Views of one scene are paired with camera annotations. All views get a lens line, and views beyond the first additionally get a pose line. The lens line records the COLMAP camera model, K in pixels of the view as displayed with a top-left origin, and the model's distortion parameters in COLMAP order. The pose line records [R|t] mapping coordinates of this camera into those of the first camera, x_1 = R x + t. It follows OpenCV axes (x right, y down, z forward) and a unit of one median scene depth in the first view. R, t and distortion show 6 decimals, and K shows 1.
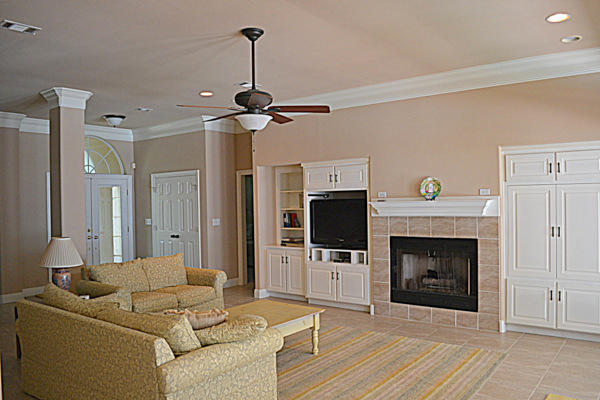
lens RADIAL K [[483.9, 0, 300.0], [0, 483.9, 200.0], [0, 0, 1]] dist [-0.067413, 0.002722]
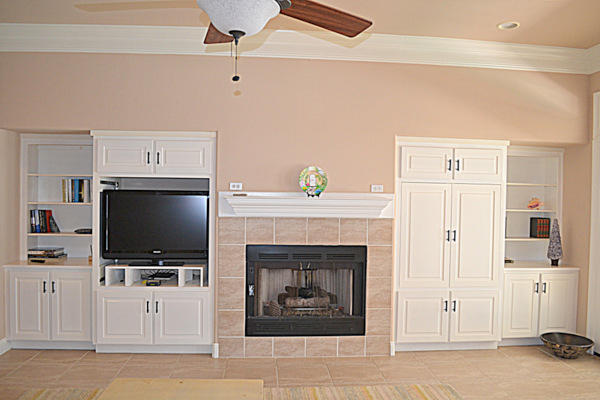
lens RADIAL K [[483.9, 0, 300.0], [0, 483.9, 200.0], [0, 0, 1]] dist [-0.067413, 0.002722]
pose [[0.737591, 0.024615, 0.674799, -0.245228], [-0.030590, 0.999527, -0.003024, 0.008535], [-0.674555, -0.018411, 0.737995, 0.427800]]
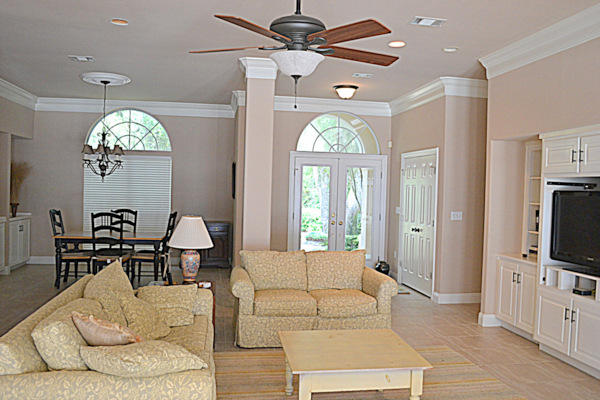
lens RADIAL K [[520.6, 0, 300.0], [0, 520.6, 200.0], [0, 0, 1]] dist [-0.079048, 0.000328]
pose [[0.729352, 0.055083, -0.681917, 0.281231], [-0.040608, 0.998482, 0.037222, 0.000499], [0.682932, 0.000544, 0.730482, 0.326507]]
